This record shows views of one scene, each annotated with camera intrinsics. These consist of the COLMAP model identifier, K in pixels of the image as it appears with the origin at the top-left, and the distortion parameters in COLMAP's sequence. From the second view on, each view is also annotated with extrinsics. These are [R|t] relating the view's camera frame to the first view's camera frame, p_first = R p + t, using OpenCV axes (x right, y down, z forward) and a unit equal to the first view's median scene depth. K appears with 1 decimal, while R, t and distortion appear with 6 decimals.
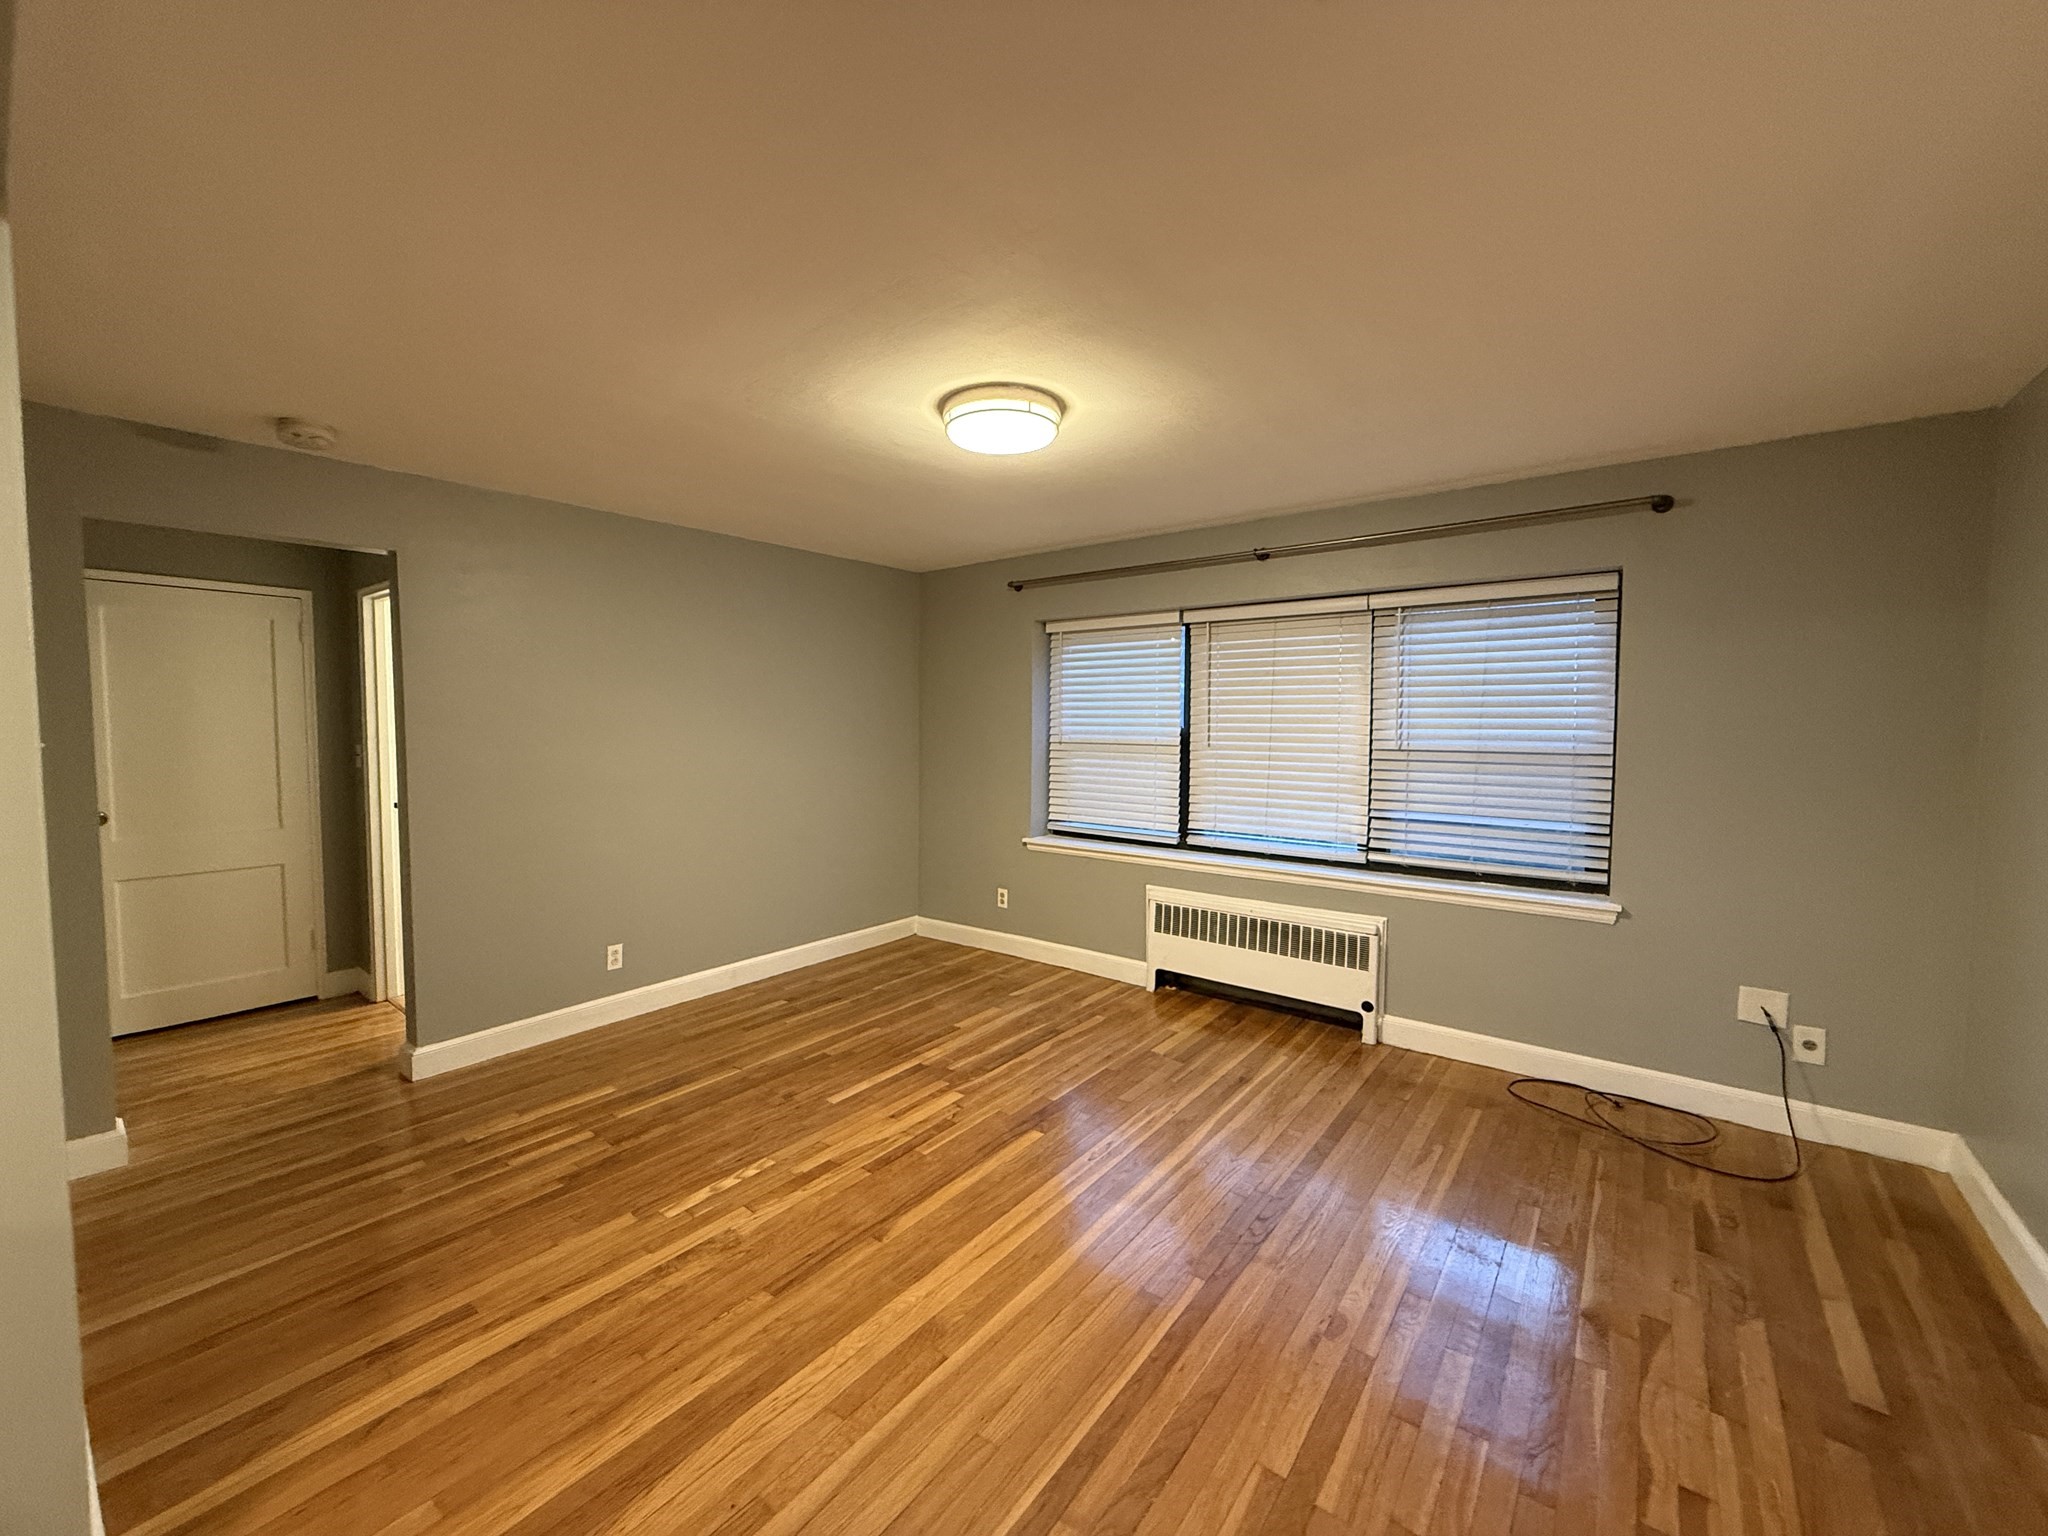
lens RADIAL K [[810.5, 0, 1023.3], [0, 810.5, 767.6], [0, 0, 1]] dist [0.000220, -0.000035]
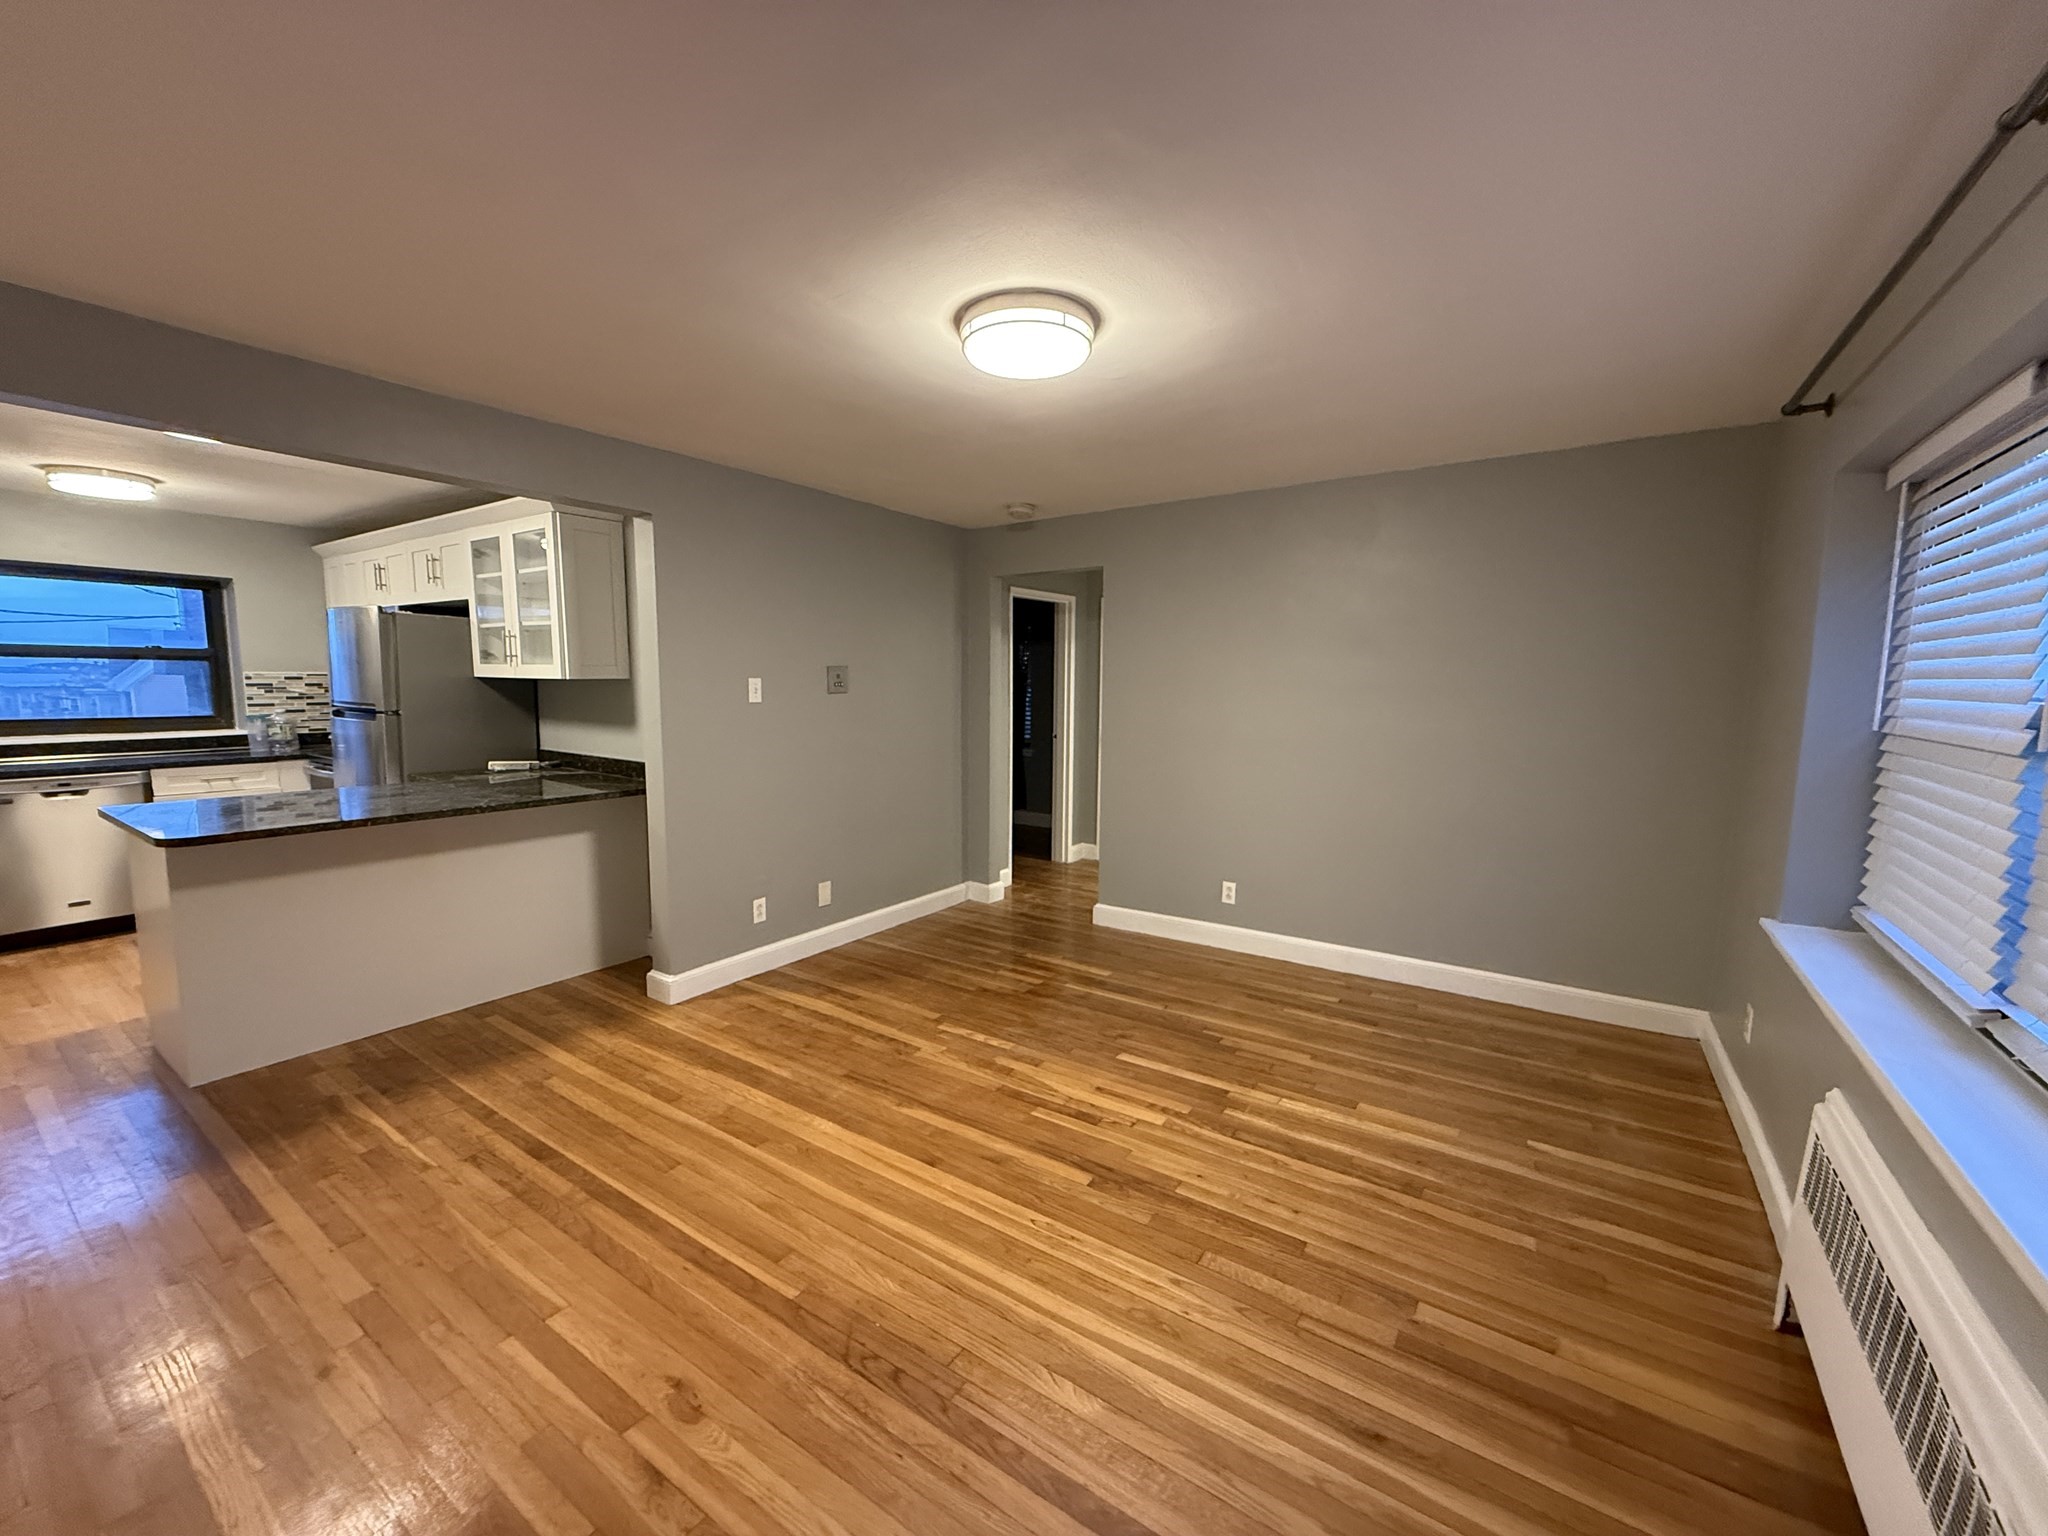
lens RADIAL K [[810.5, 0, 1020.6], [0, 810.5, 764.8], [0, 0, 1]] dist [0.000220, -0.000035]
pose [[0.065092, 0.100753, -0.992780, 0.719661], [-0.063951, 0.993266, 0.096610, -0.042119], [0.995828, 0.057201, 0.071097, 0.769603]]
